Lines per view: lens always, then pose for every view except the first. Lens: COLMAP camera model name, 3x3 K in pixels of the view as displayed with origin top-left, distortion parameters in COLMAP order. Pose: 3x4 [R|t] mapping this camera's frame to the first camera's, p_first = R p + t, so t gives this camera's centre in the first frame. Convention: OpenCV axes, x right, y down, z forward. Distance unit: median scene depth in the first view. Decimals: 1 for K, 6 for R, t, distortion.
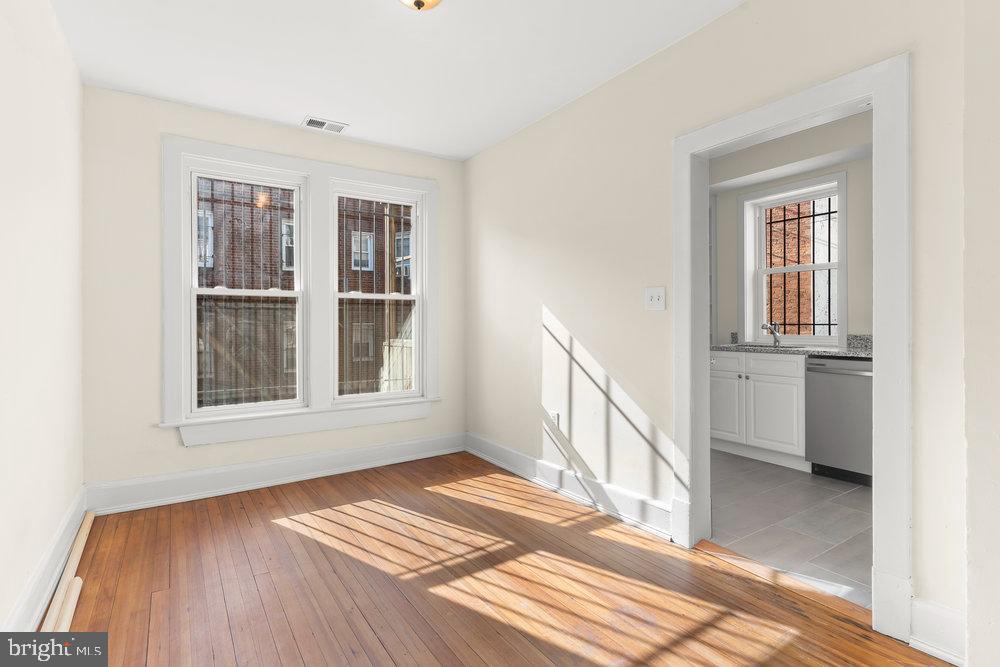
lens RADIAL K [[496.4, 0, 495.4], [0, 496.4, 328.7], [0, 0, 1]] dist [0.027746, -0.000619]
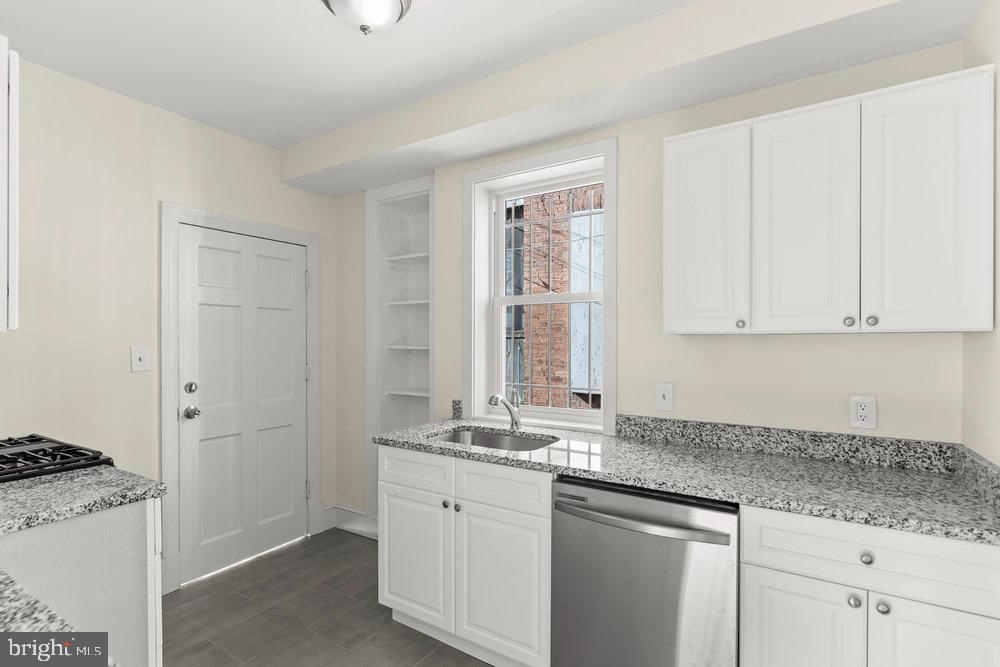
lens RADIAL K [[496.4, 0, 495.4], [0, 496.4, 328.7], [0, 0, 1]] dist [0.027746, -0.000619]
pose [[0.917832, 0.021307, 0.396397, 0.137980], [-0.006897, 0.999264, -0.037744, -0.026921], [-0.396909, 0.031909, 0.917303, 0.212442]]
